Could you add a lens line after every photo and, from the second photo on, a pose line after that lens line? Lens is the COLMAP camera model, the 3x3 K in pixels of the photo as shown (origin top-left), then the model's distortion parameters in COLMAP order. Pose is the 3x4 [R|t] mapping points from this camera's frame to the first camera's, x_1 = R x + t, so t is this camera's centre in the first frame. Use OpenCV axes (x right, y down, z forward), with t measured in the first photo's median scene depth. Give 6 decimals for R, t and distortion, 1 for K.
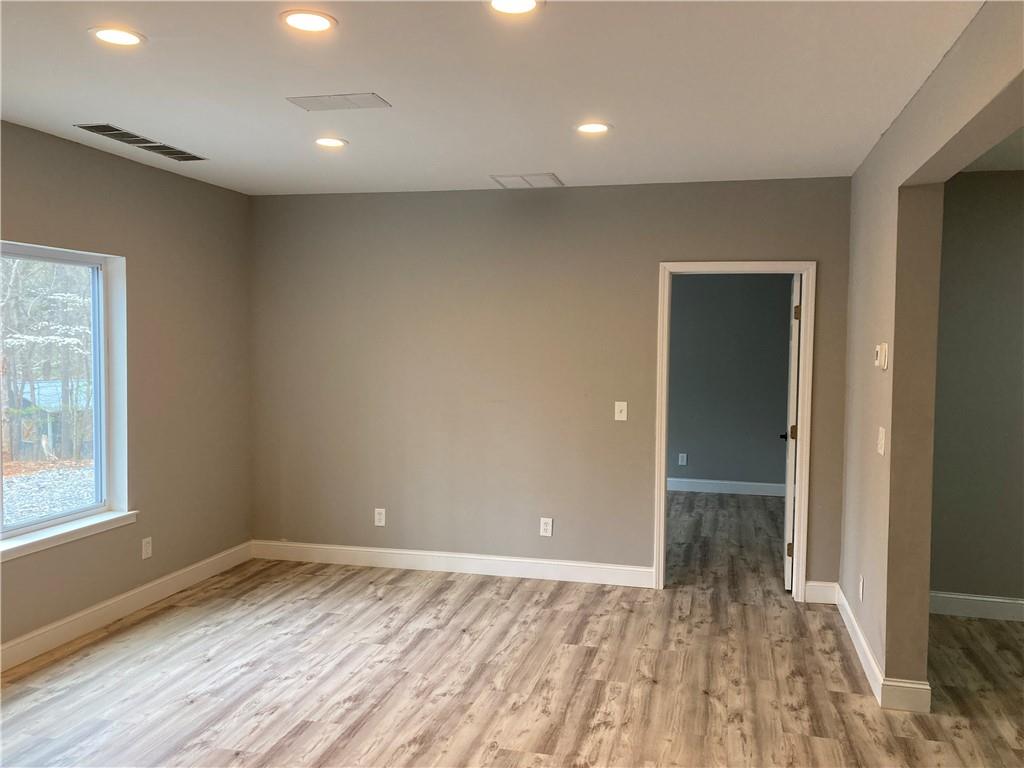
lens RADIAL K [[844.8, 0, 512.8], [0, 844.8, 383.4], [0, 0, 1]] dist [0.056871, -0.059431]
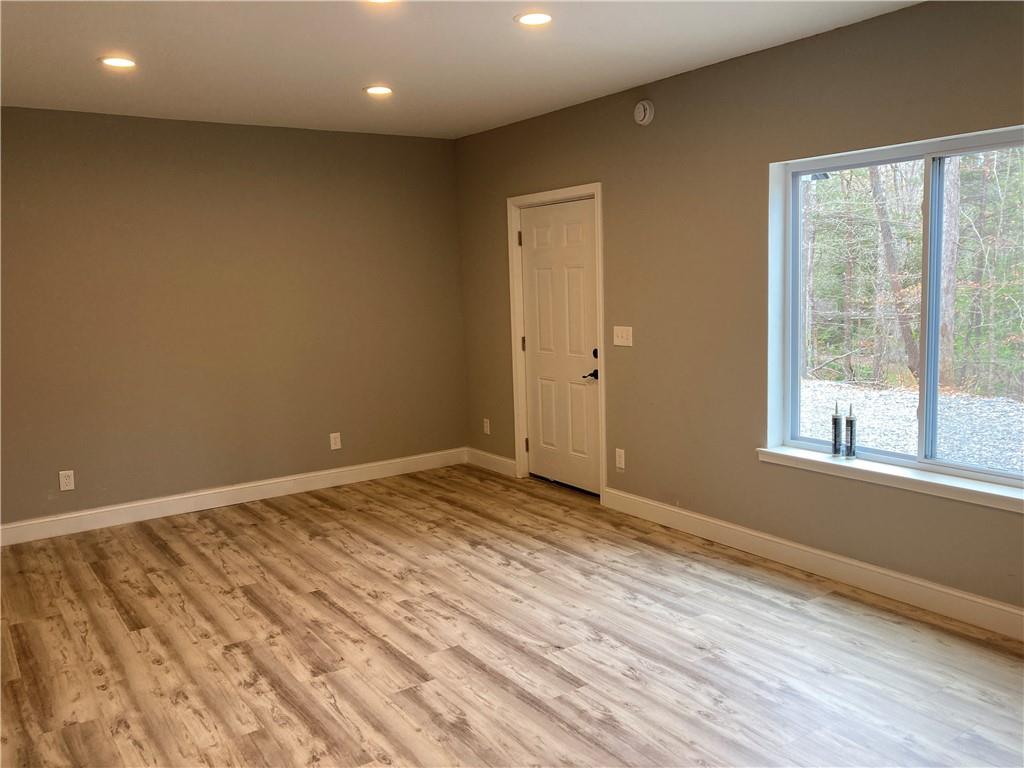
lens RADIAL K [[844.8, 0, 518.0], [0, 844.8, 385.8], [0, 0, 1]] dist [0.056871, -0.059431]
pose [[-0.657300, 0.110294, -0.745514, 0.411904], [-0.015011, 0.987120, 0.159274, -0.052937], [0.753479, 0.115882, -0.647179, 1.410775]]
